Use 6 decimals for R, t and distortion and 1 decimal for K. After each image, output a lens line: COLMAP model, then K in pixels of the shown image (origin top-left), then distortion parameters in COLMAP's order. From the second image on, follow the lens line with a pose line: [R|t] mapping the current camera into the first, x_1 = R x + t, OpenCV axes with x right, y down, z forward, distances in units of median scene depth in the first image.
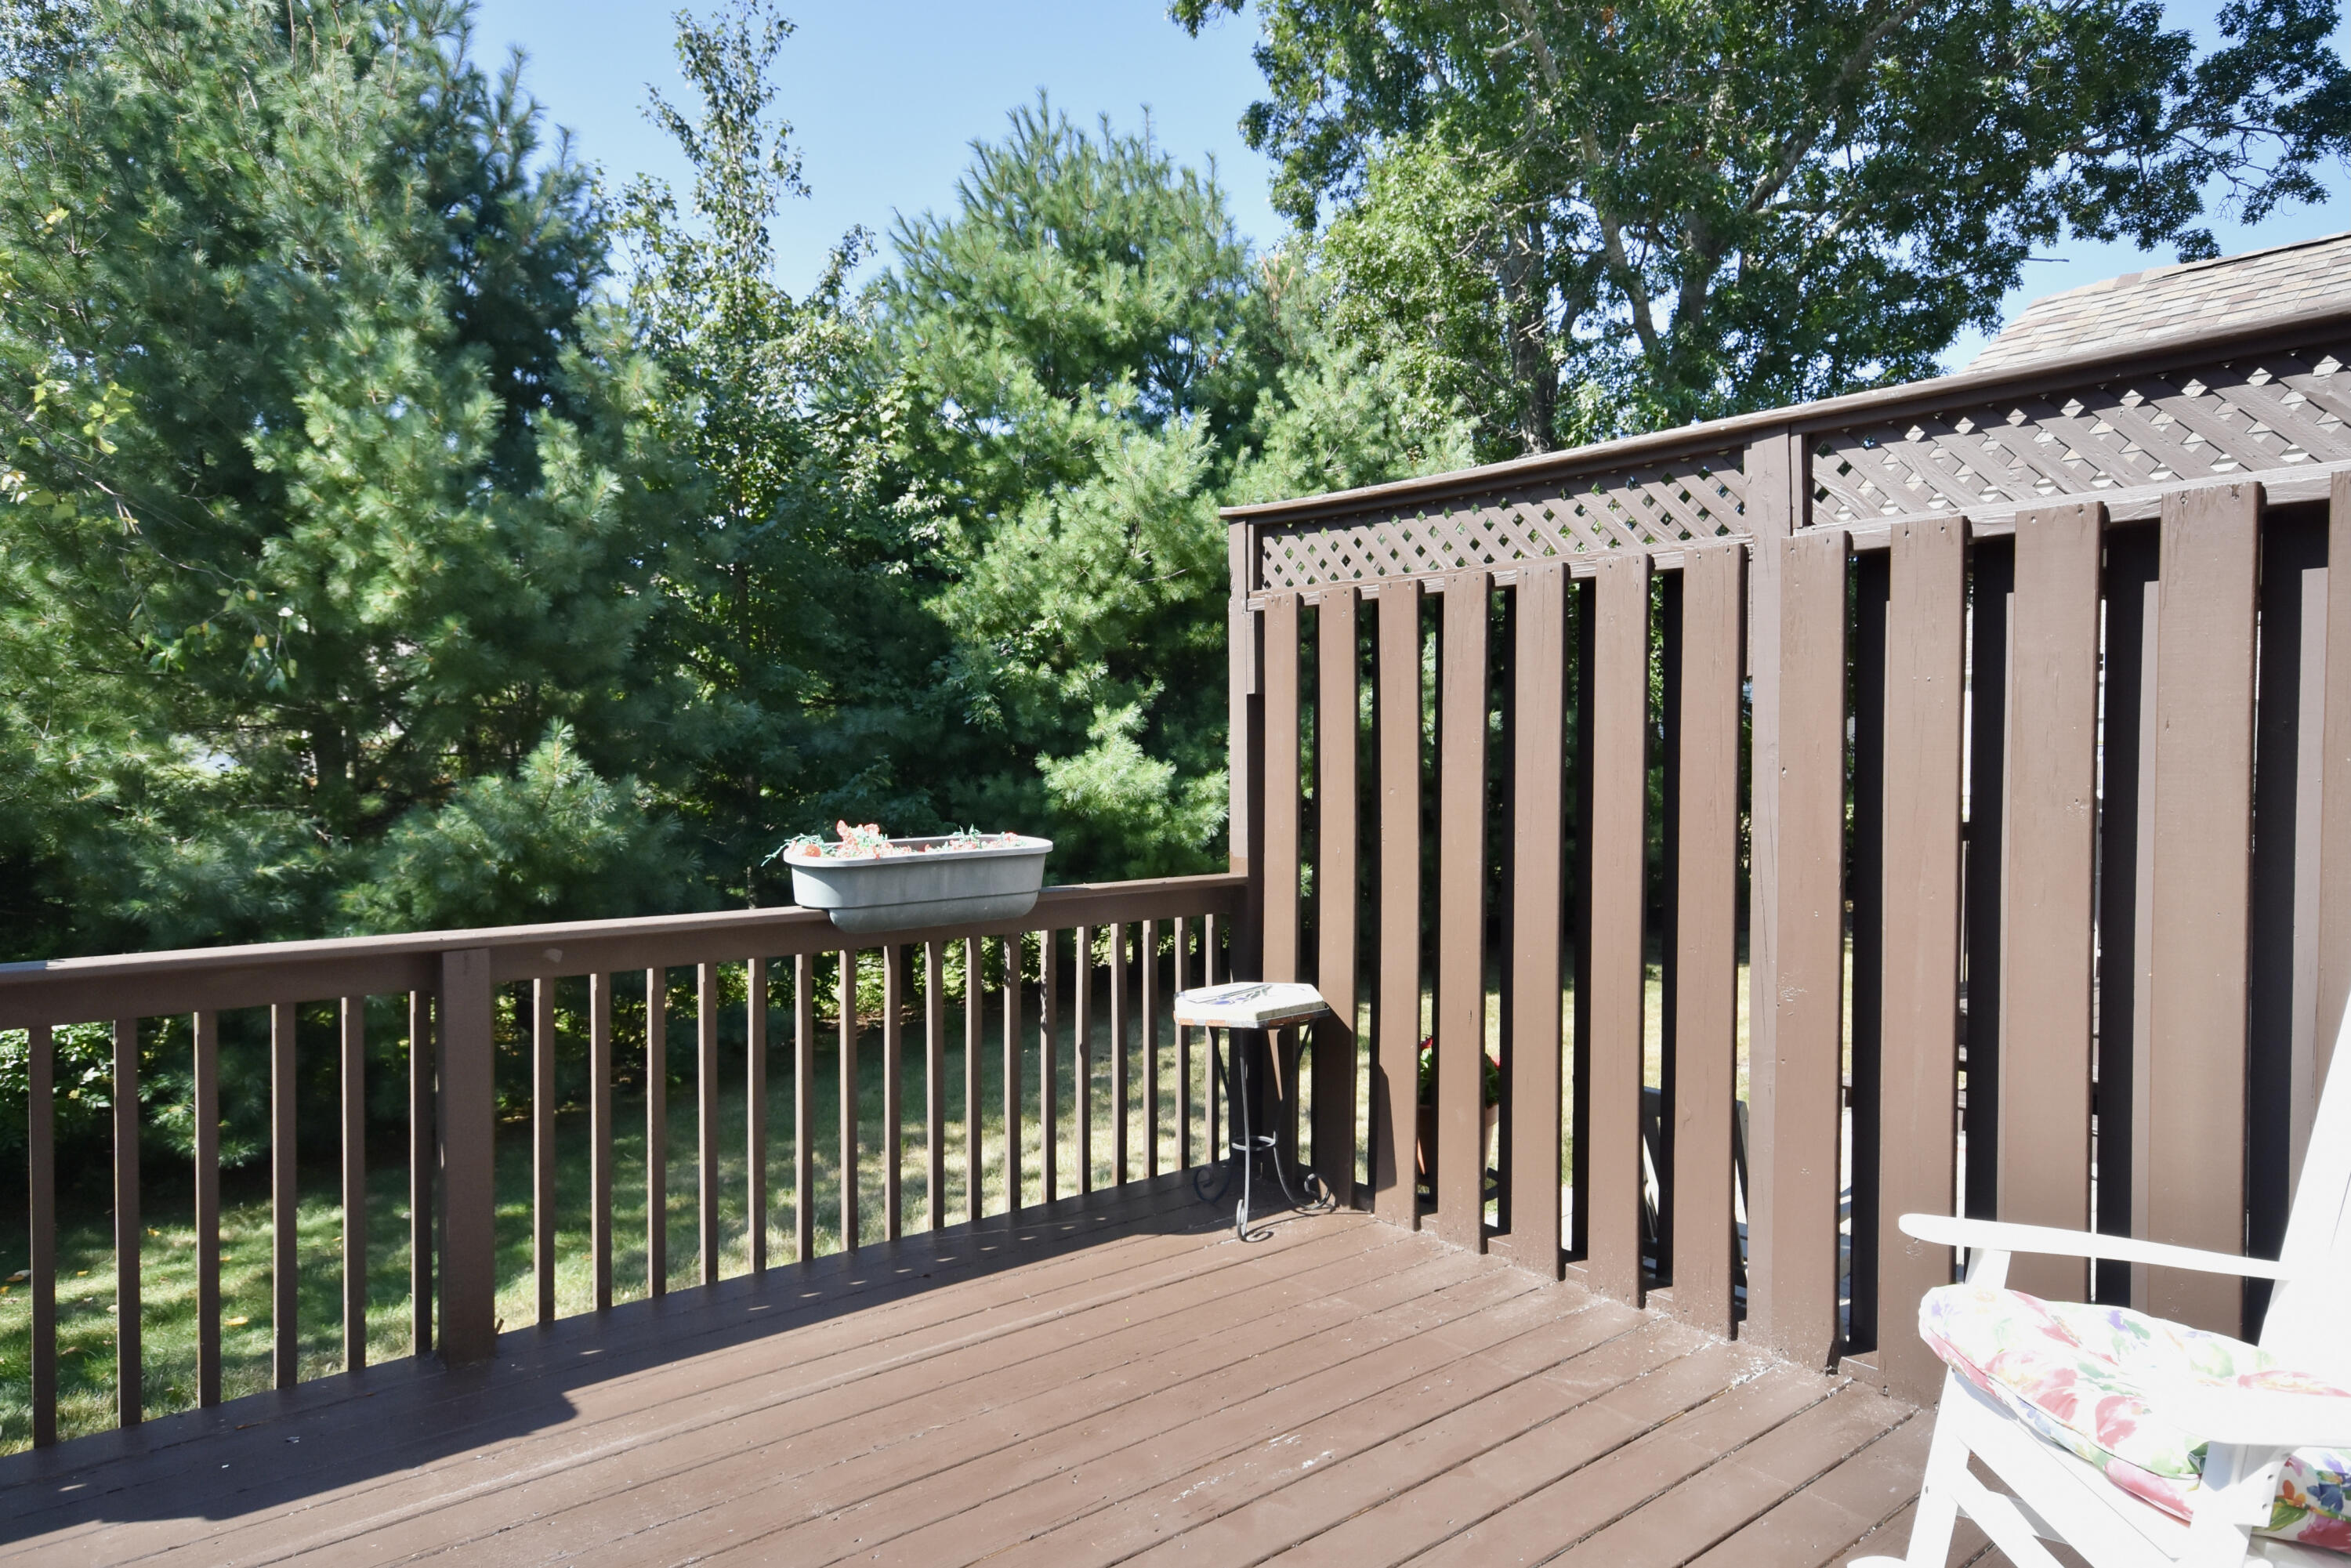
lens RADIAL K [[1471.1, 0, 1232.4], [0, 1471.1, 815.1], [0, 0, 1]] dist [0.004521, -0.001661]
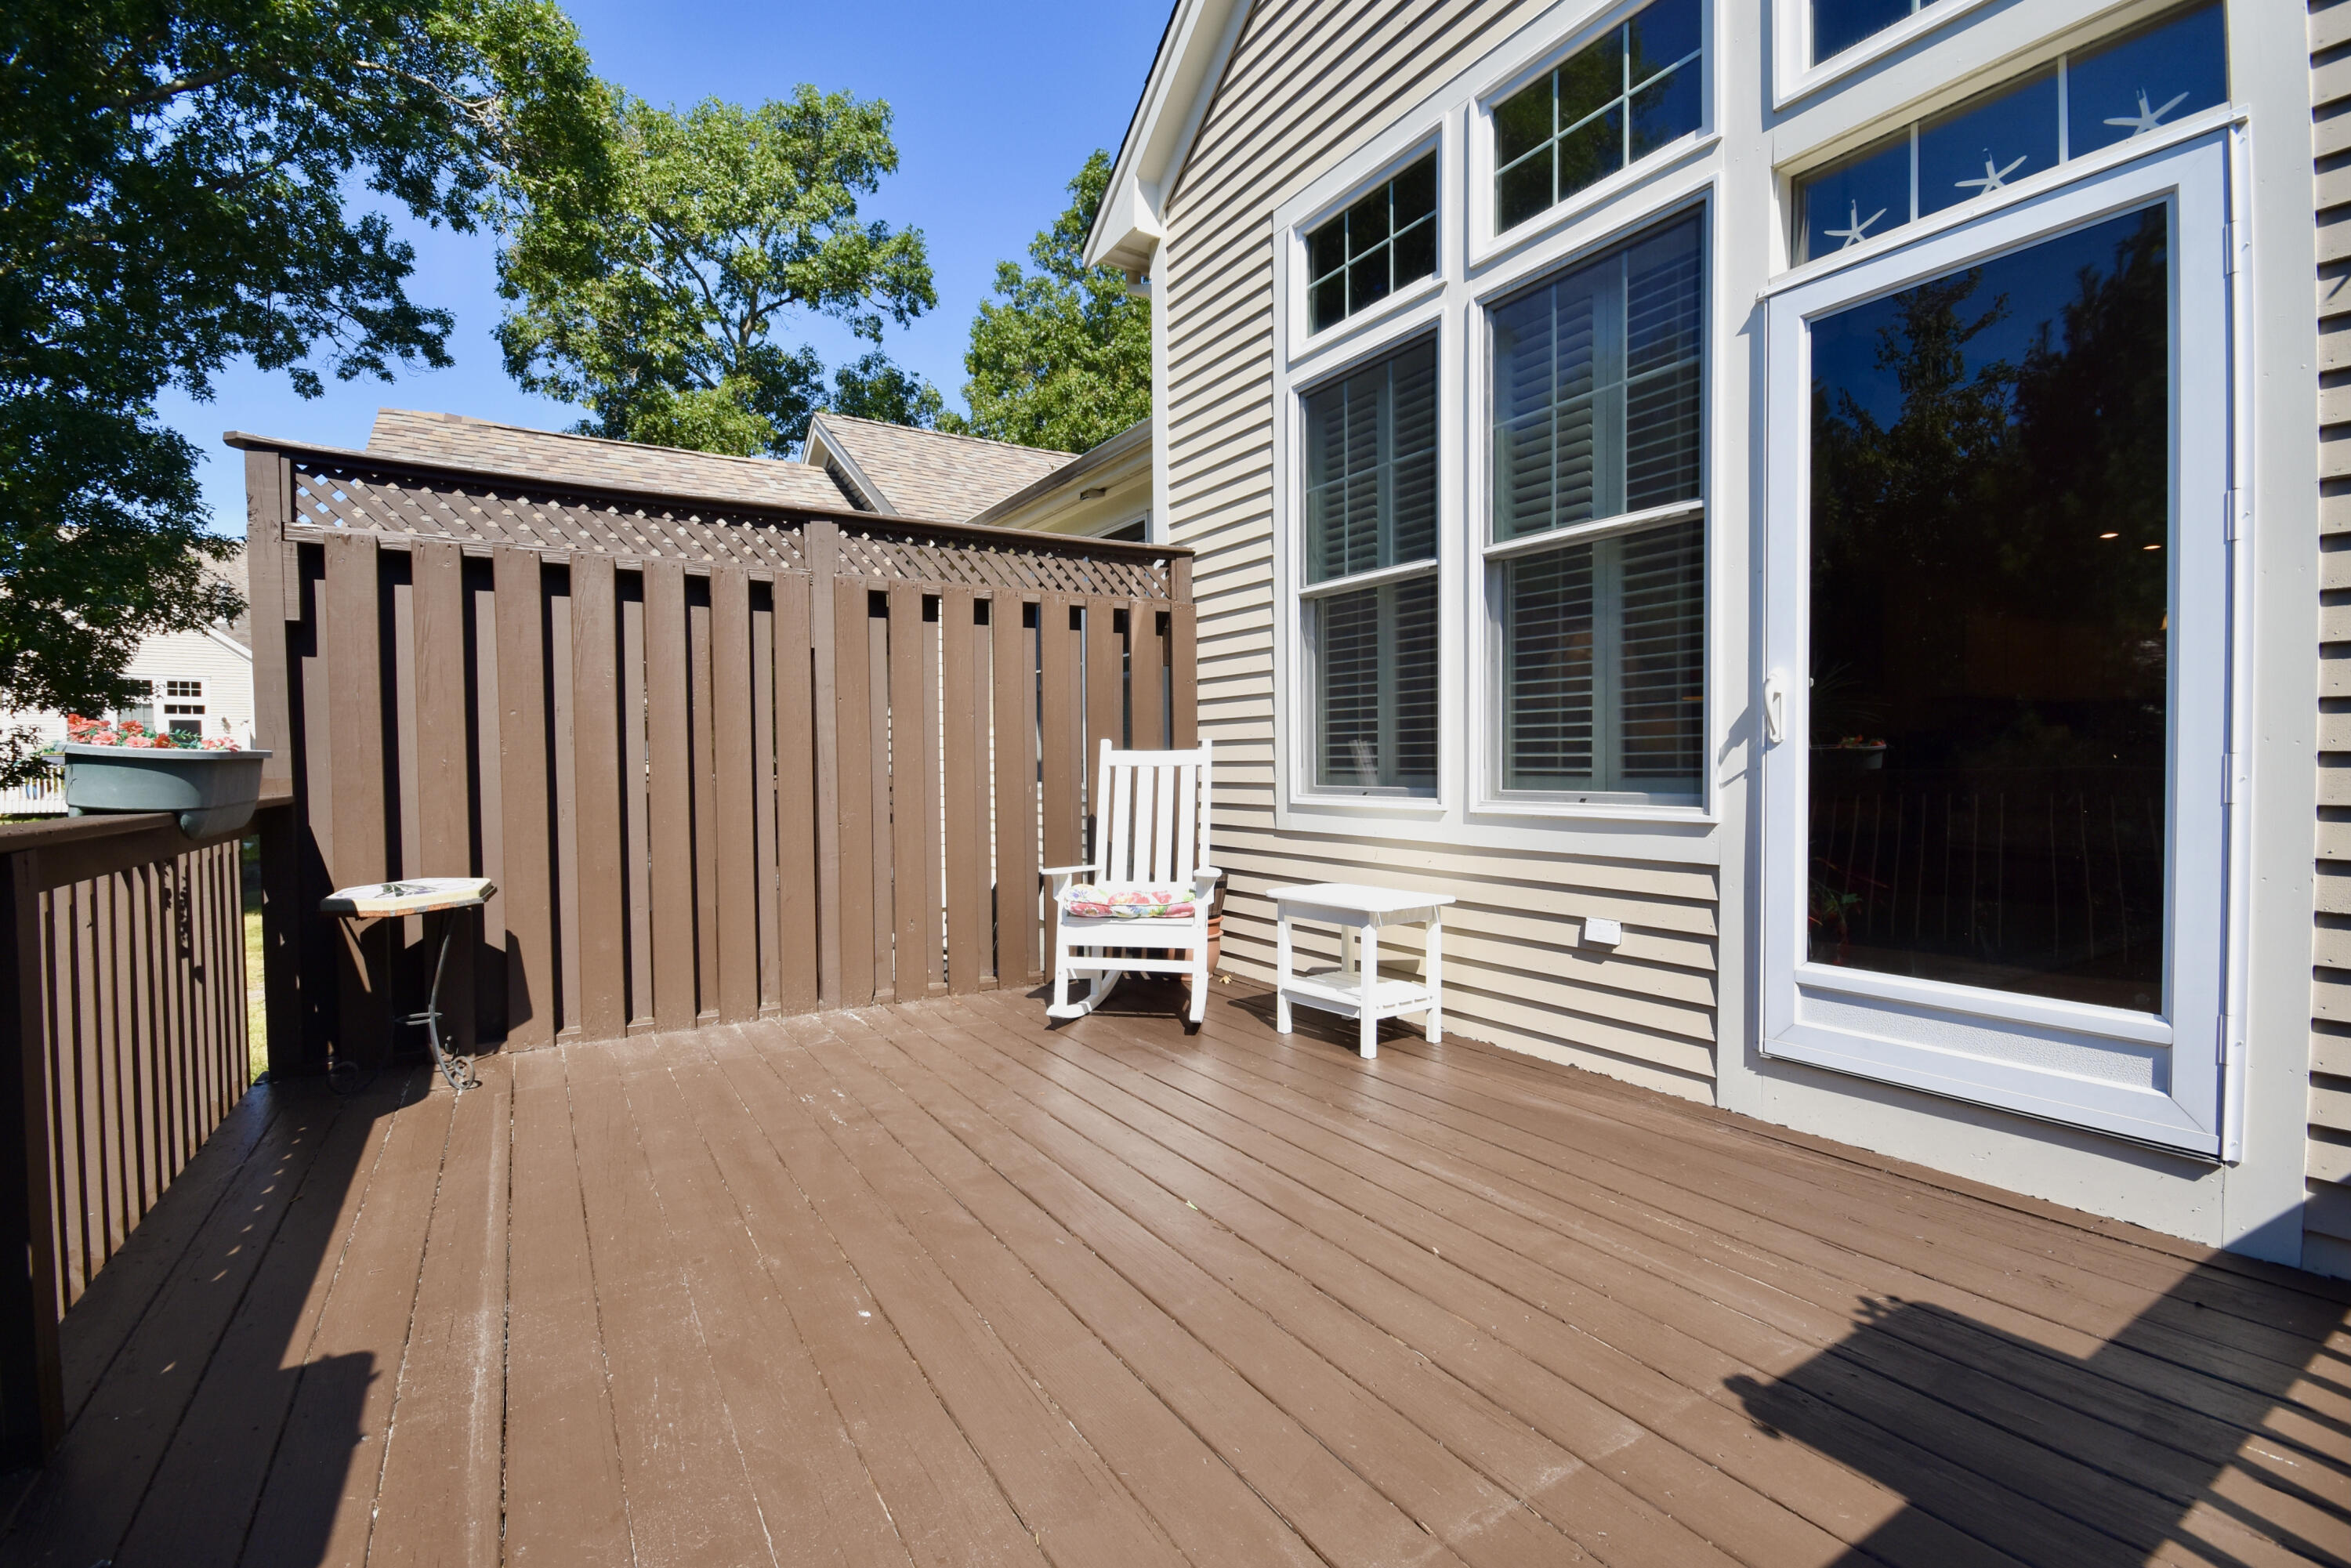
lens RADIAL K [[1023.3, 0, 1188.1], [0, 1023.3, 785.0], [0, 0, 1]] dist [-0.004799, -0.000669]
pose [[0.135420, -0.028672, 0.990373, -0.214341], [0.058226, 0.998084, 0.020934, 0.019272], [-0.989076, 0.054830, 0.136830, 0.092407]]
